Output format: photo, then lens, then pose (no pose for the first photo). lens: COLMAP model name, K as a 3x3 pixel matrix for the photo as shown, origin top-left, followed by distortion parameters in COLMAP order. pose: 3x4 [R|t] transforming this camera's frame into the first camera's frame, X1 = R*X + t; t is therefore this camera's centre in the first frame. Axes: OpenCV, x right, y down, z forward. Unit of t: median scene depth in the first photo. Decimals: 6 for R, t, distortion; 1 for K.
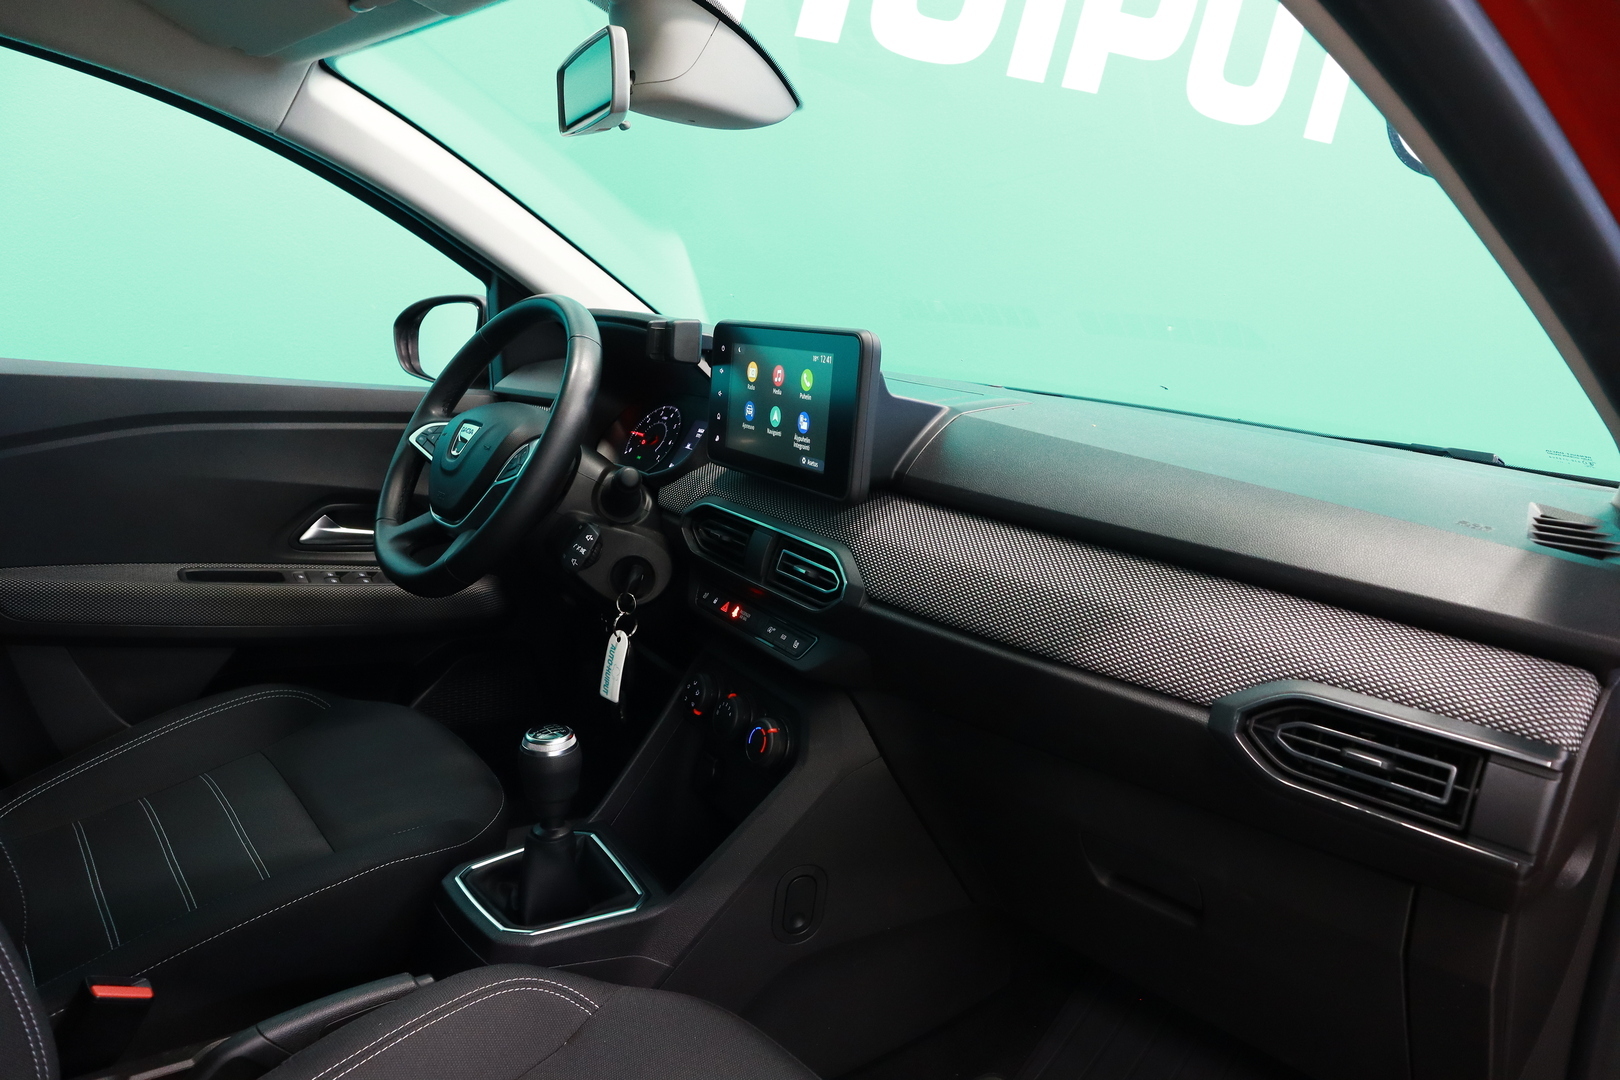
lens RADIAL K [[1099.5, 0, 805.8], [0, 1099.5, 540.4], [0, 0, 1]] dist [-0.087562, 0.015170]
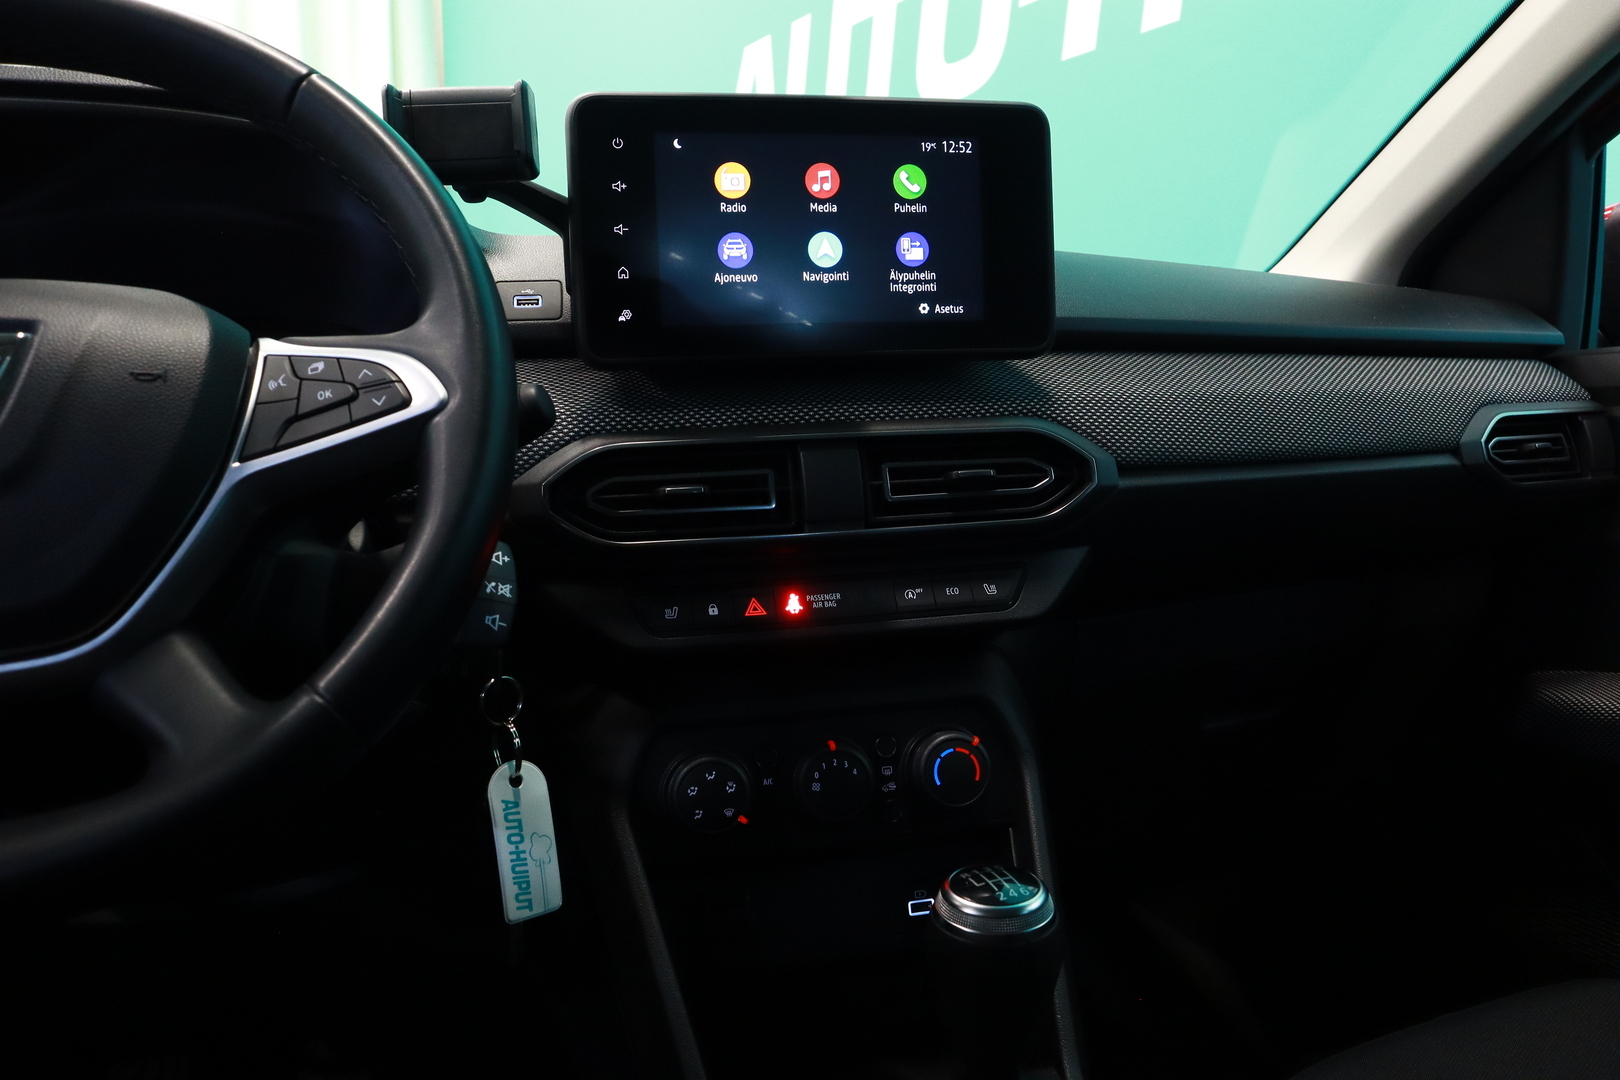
lens RADIAL K [[1099.5, 0, 807.0], [0, 1099.5, 533.4], [0, 0, 1]] dist [-0.087562, 0.015170]
pose [[0.329384, -0.184907, 0.925913, -0.610043], [0.241722, 0.964471, 0.106616, -0.030046], [-0.912730, 0.188696, 0.362377, 0.825394]]
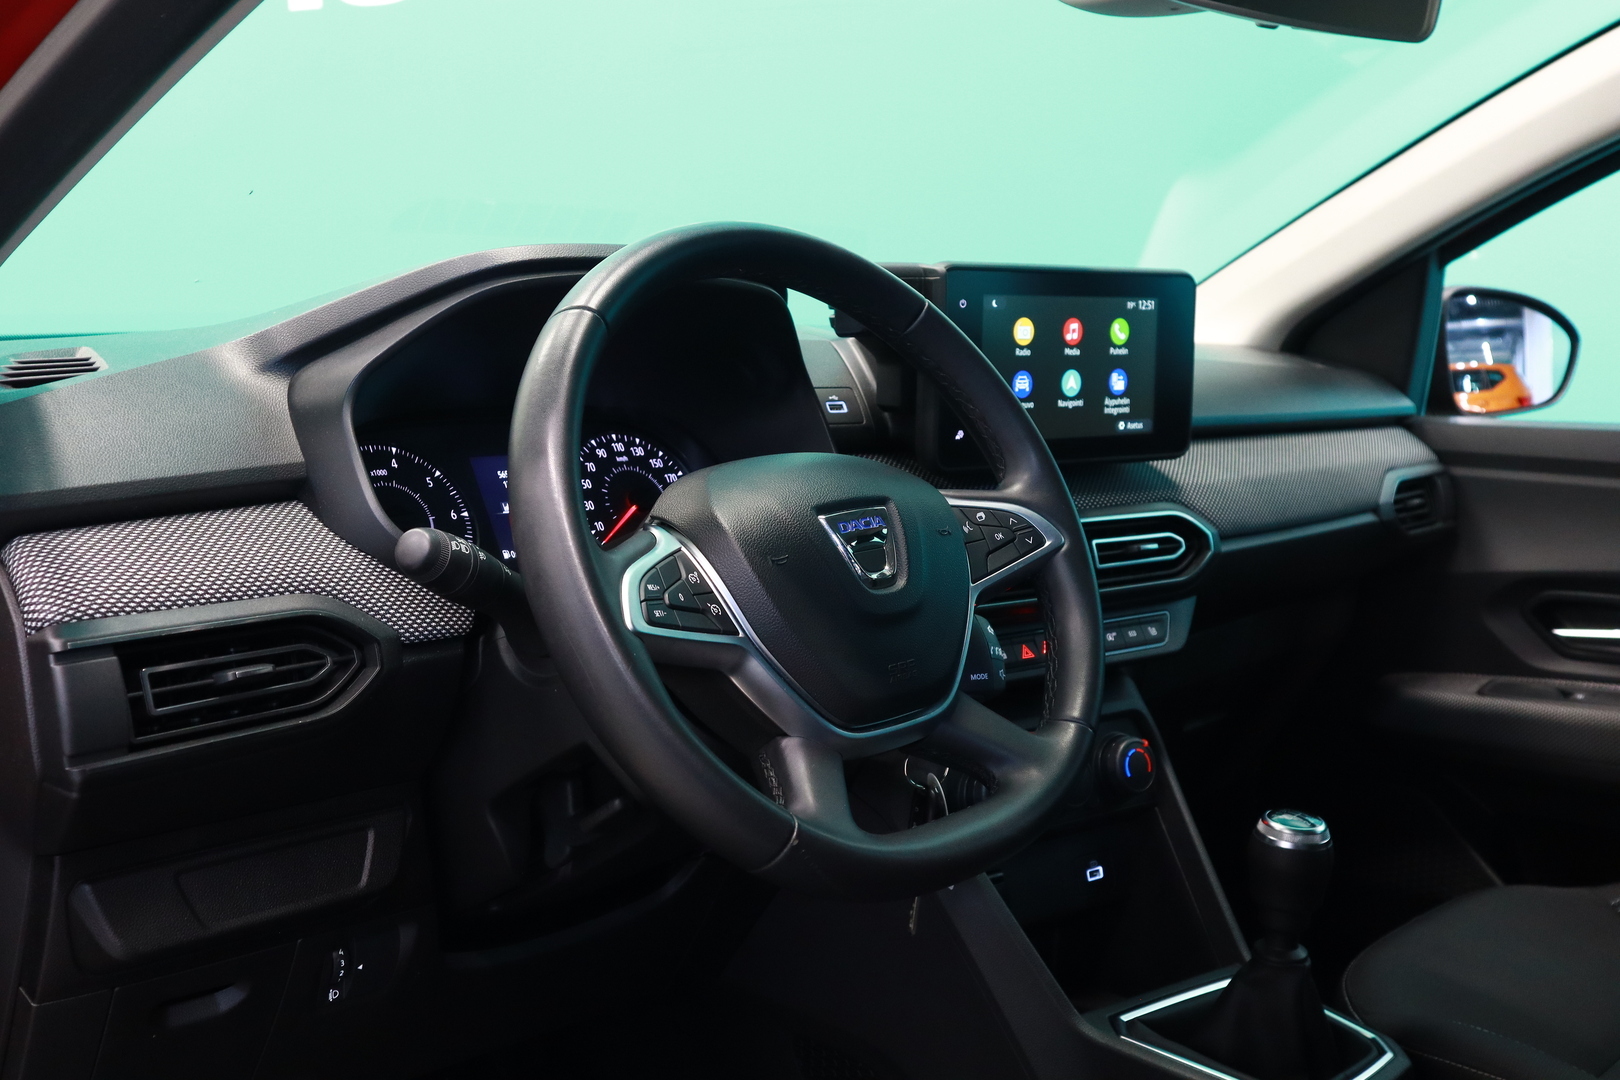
lens RADIAL K [[1623.9, 0, 811.3], [0, 1623.9, 539.9], [0, 0, 1]] dist [0.028968, 0.000000]
pose [[-0.097431, -0.216149, 0.971487, -1.182042], [0.169927, 0.958185, 0.230231, -0.308112], [-0.980628, 0.187513, -0.056627, 1.276396]]
